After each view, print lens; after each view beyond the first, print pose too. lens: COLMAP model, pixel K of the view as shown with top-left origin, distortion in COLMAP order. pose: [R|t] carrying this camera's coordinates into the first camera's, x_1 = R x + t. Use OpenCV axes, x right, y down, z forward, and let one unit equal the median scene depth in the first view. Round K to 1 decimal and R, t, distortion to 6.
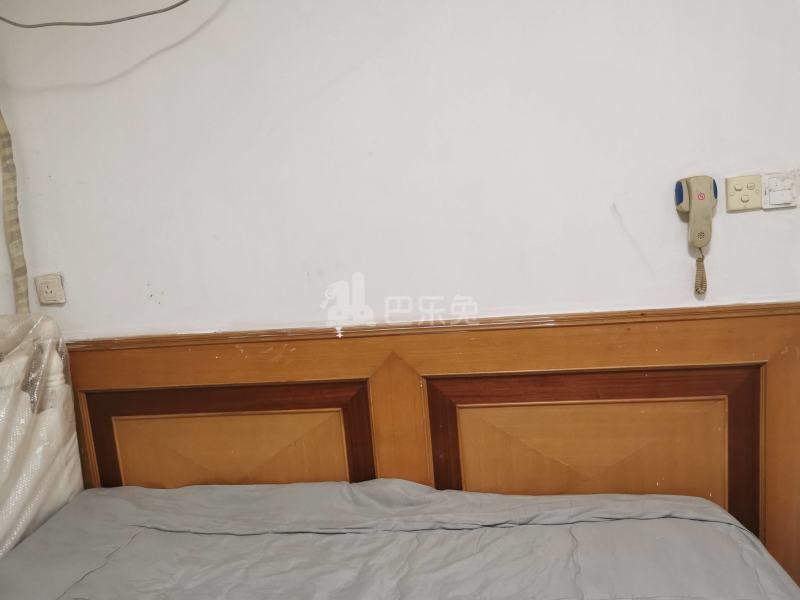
lens RADIAL K [[629.6, 0, 403.4], [0, 629.6, 300.1], [0, 0, 1]] dist [0.076722, -0.106996]
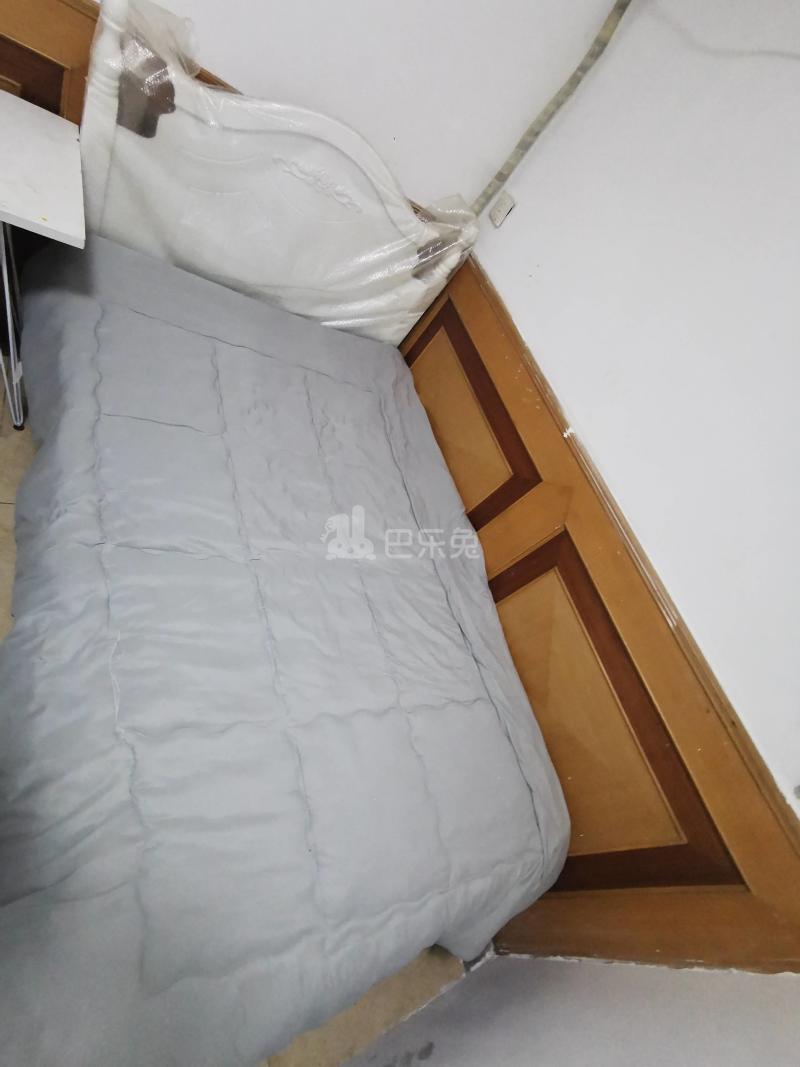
lens RADIAL K [[496.8, 0, 400.5], [0, 496.8, 531.3], [0, 0, 1]] dist [-0.011185, 0.014647]
pose [[0.332988, 0.892604, -0.303936, 0.207465], [-0.686847, 0.450448, 0.570383, -0.159254], [0.646034, 0.018827, 0.763077, 0.229151]]
